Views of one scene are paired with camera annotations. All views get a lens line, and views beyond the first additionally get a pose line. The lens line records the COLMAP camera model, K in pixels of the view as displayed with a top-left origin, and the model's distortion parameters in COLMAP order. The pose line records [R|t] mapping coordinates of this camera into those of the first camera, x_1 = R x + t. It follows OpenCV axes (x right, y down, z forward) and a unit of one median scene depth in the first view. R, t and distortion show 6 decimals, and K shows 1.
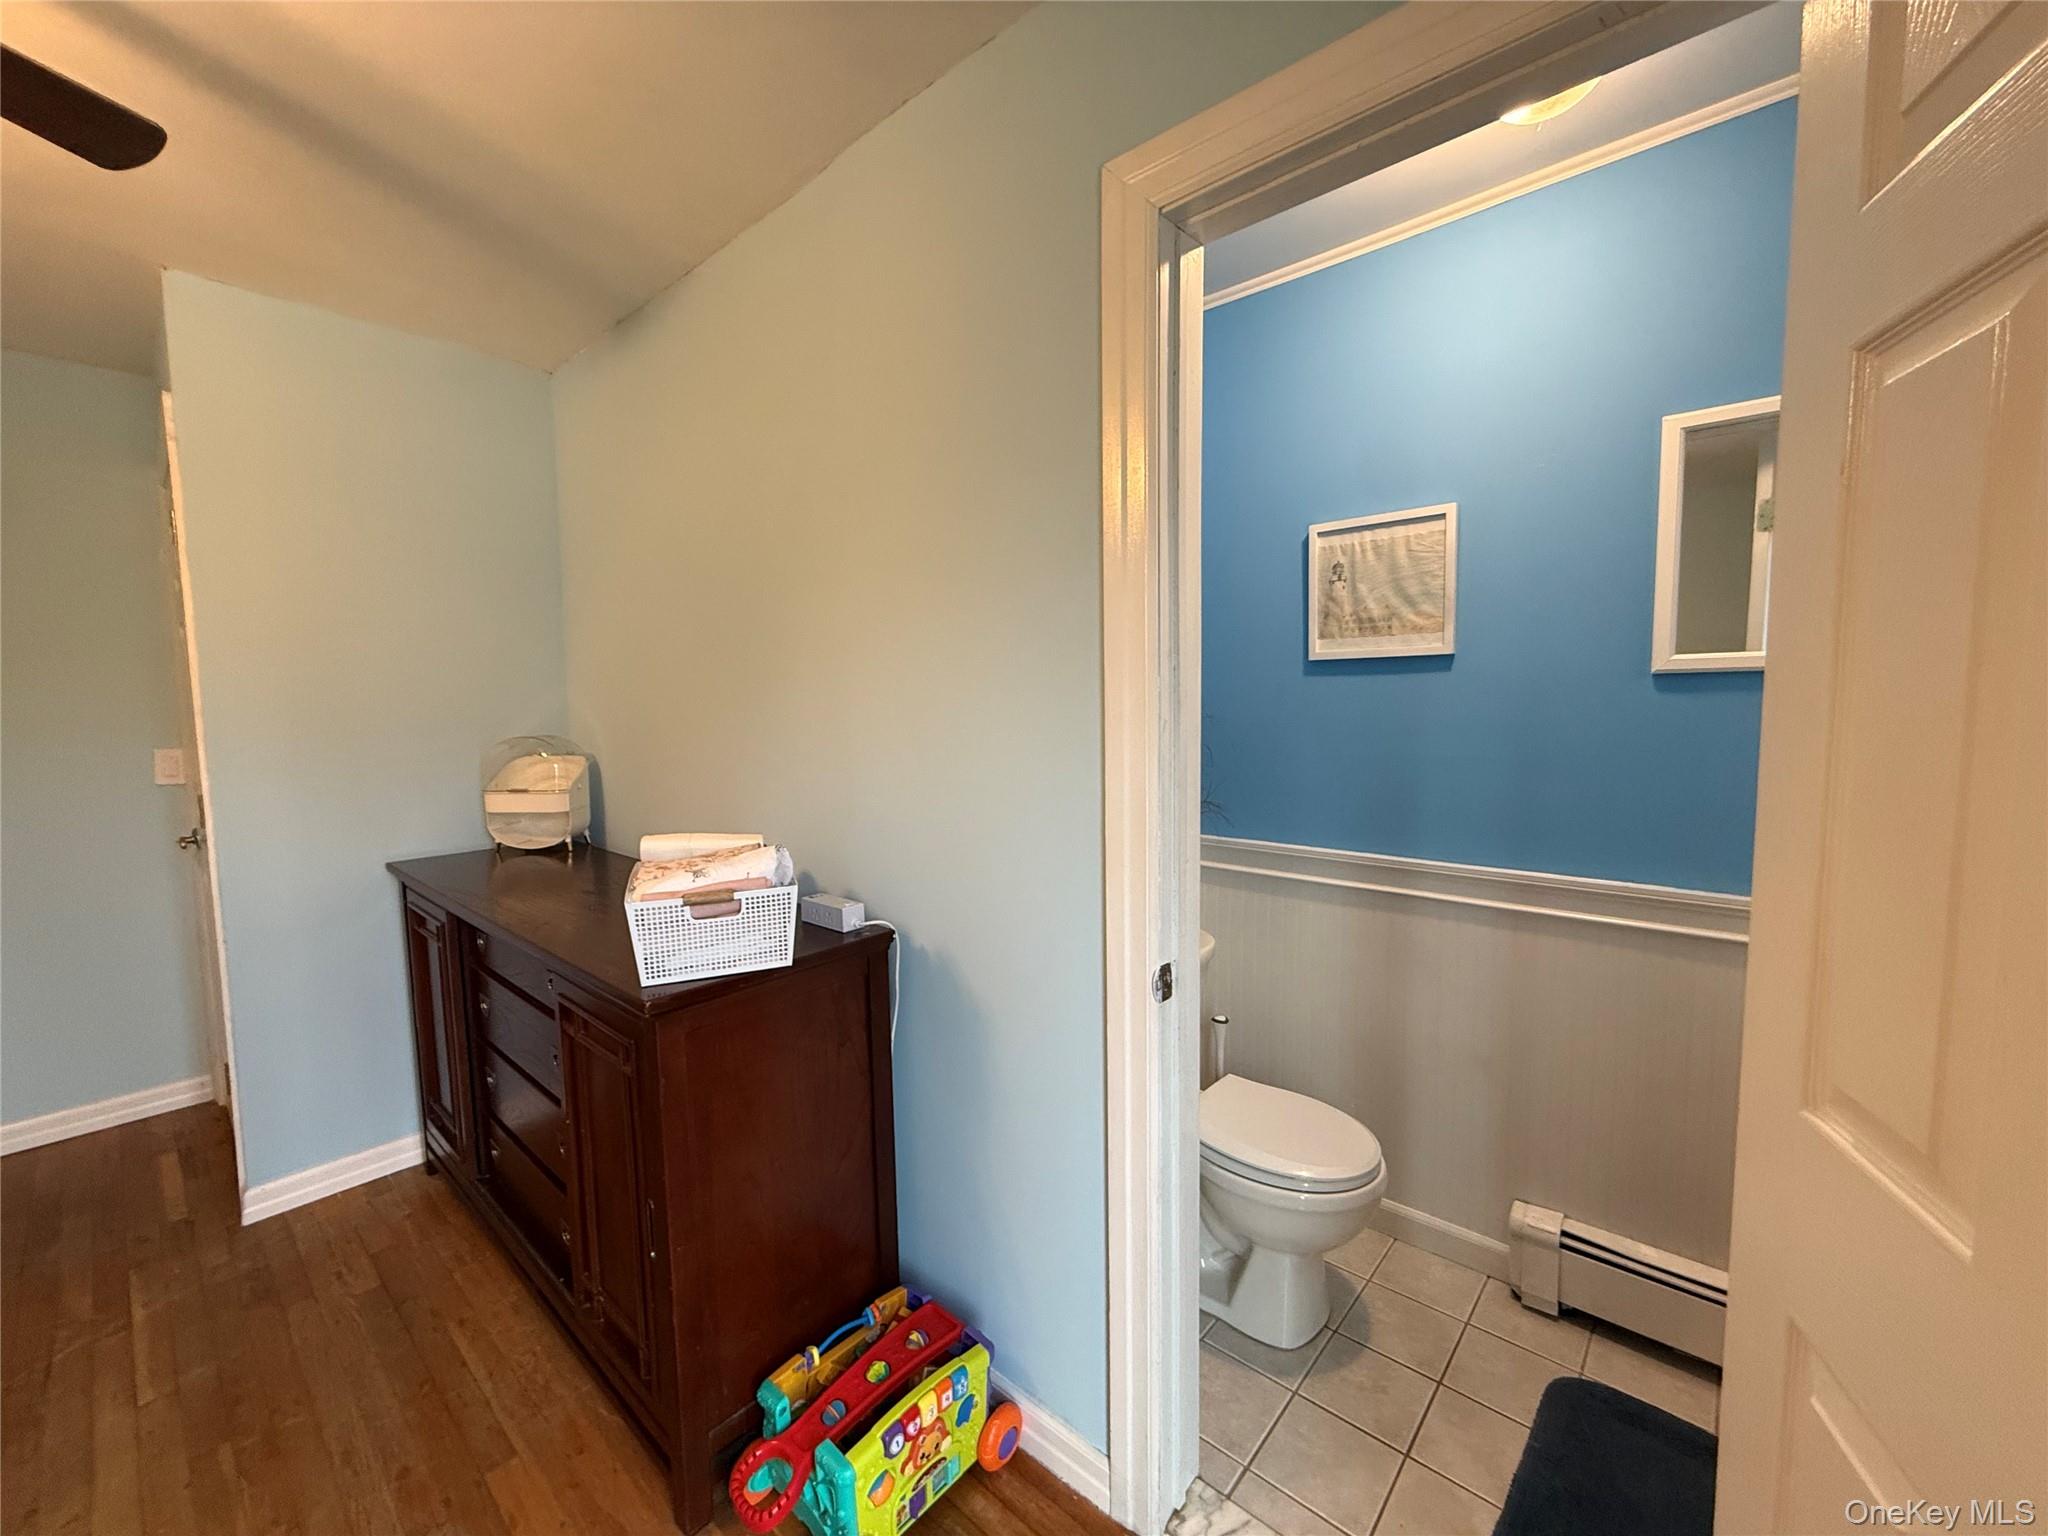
lens RADIAL K [[817.9, 0, 1018.8], [0, 817.9, 767.4], [0, 0, 1]] dist [-0.000673, 0.000299]
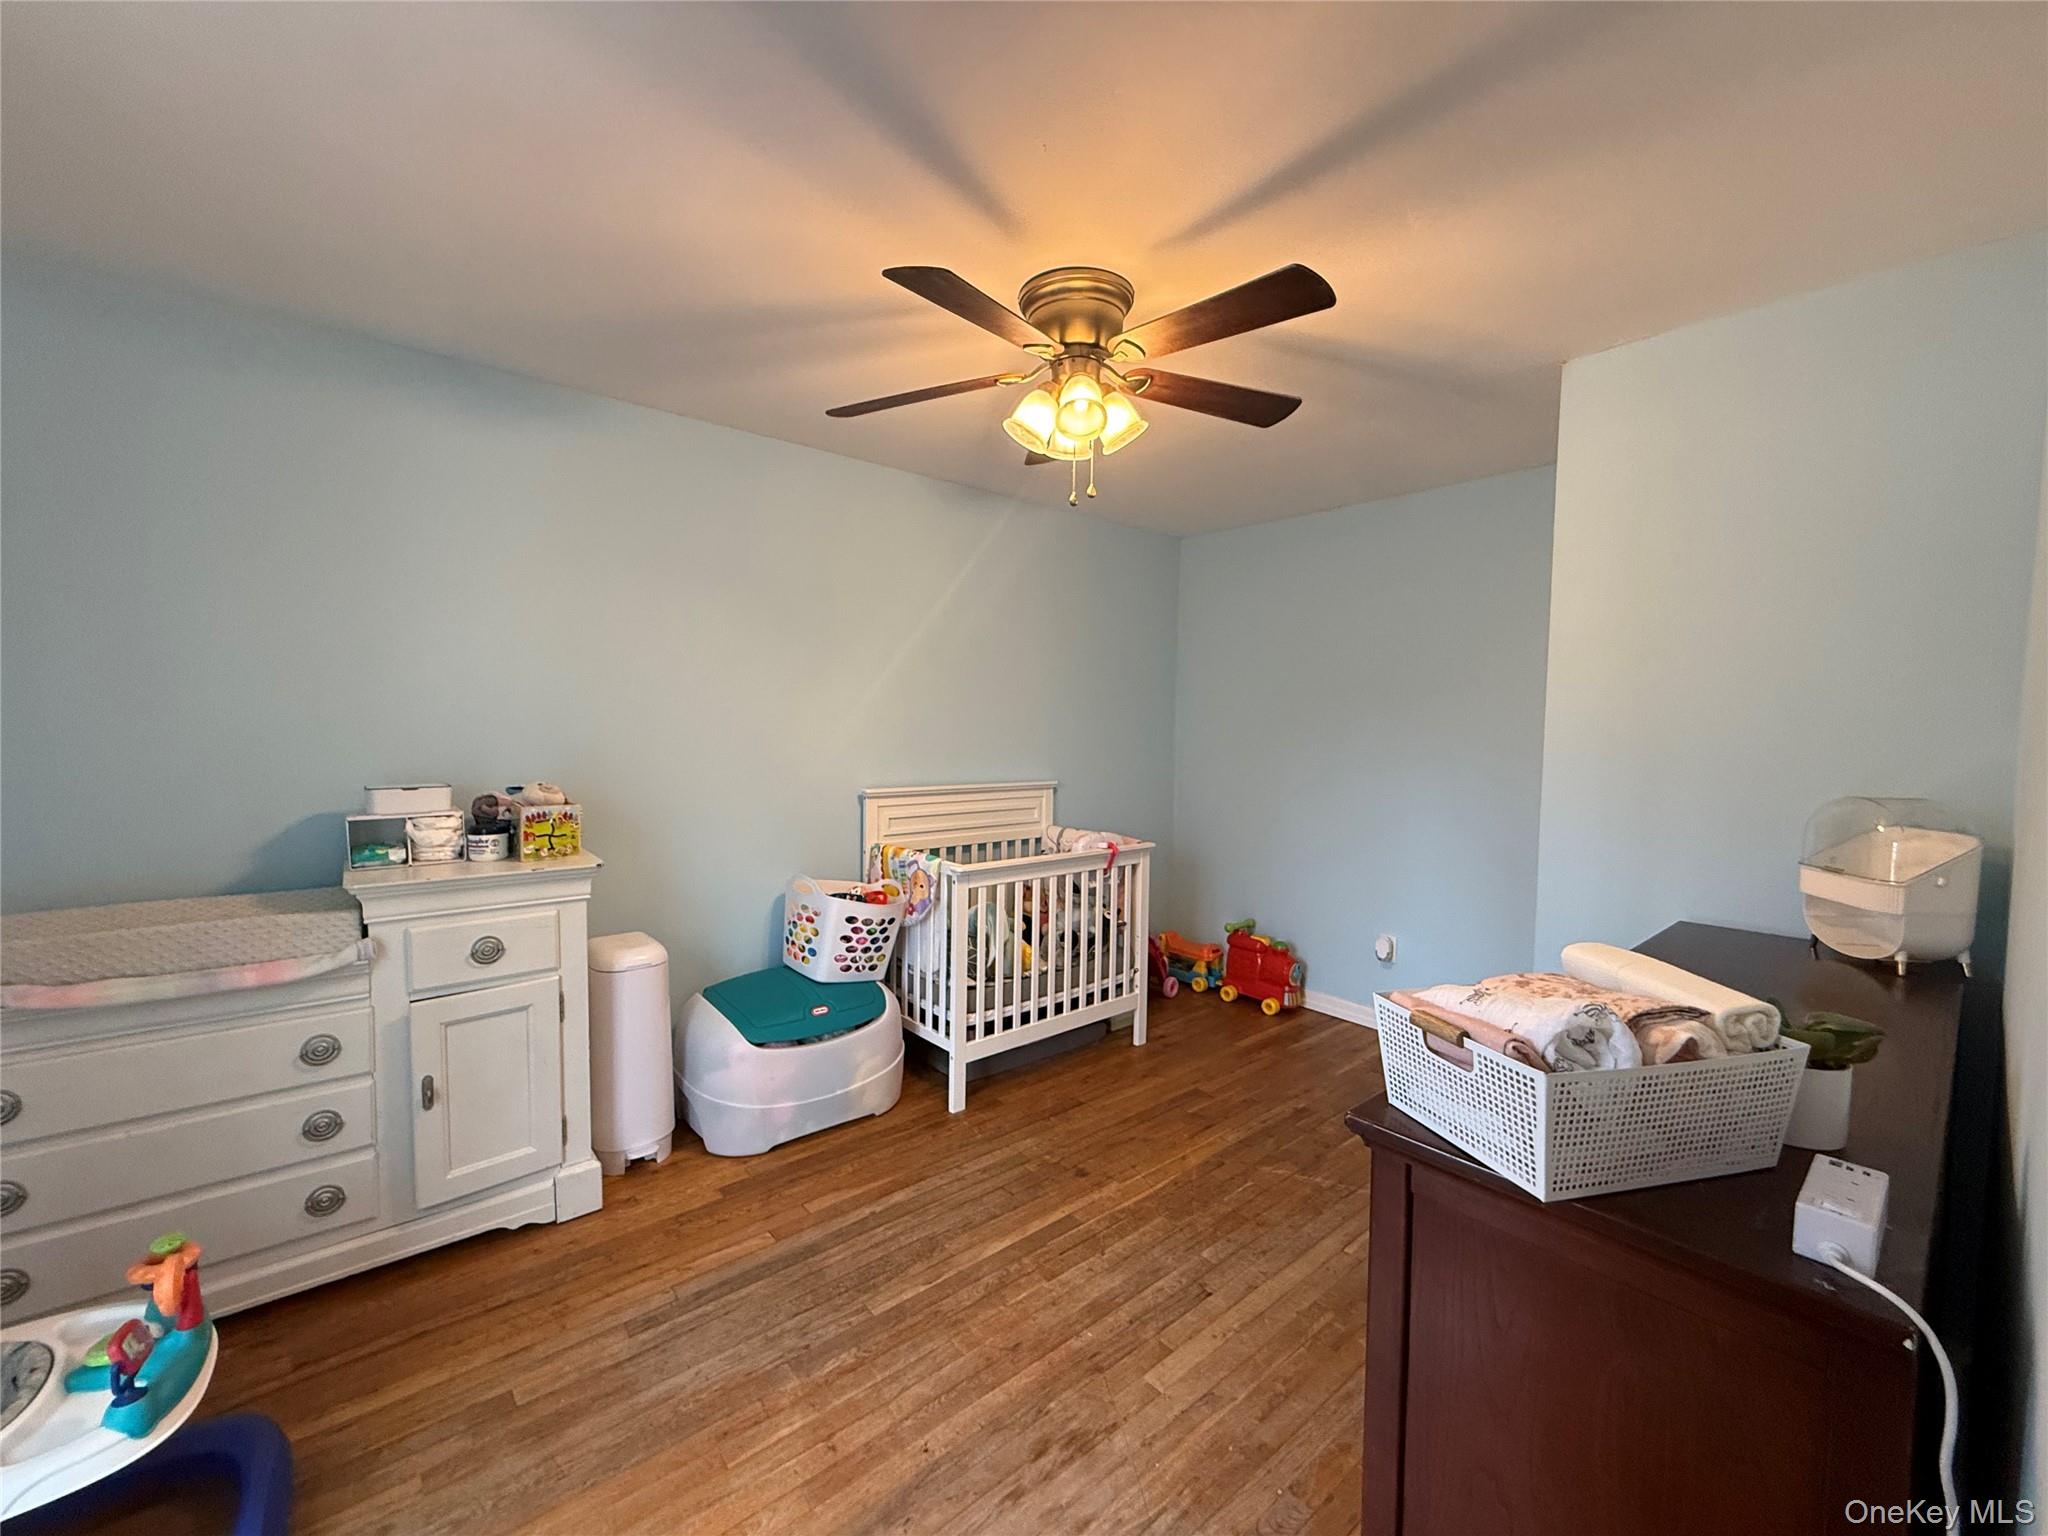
lens RADIAL K [[817.9, 0, 1018.8], [0, 817.9, 767.4], [0, 0, 1]] dist [-0.000673, 0.000299]
pose [[-0.143576, 0.062745, -0.987648, 0.309204], [-0.094245, 0.992585, 0.076759, -0.076362], [0.985141, 0.104102, -0.136598, 0.582159]]
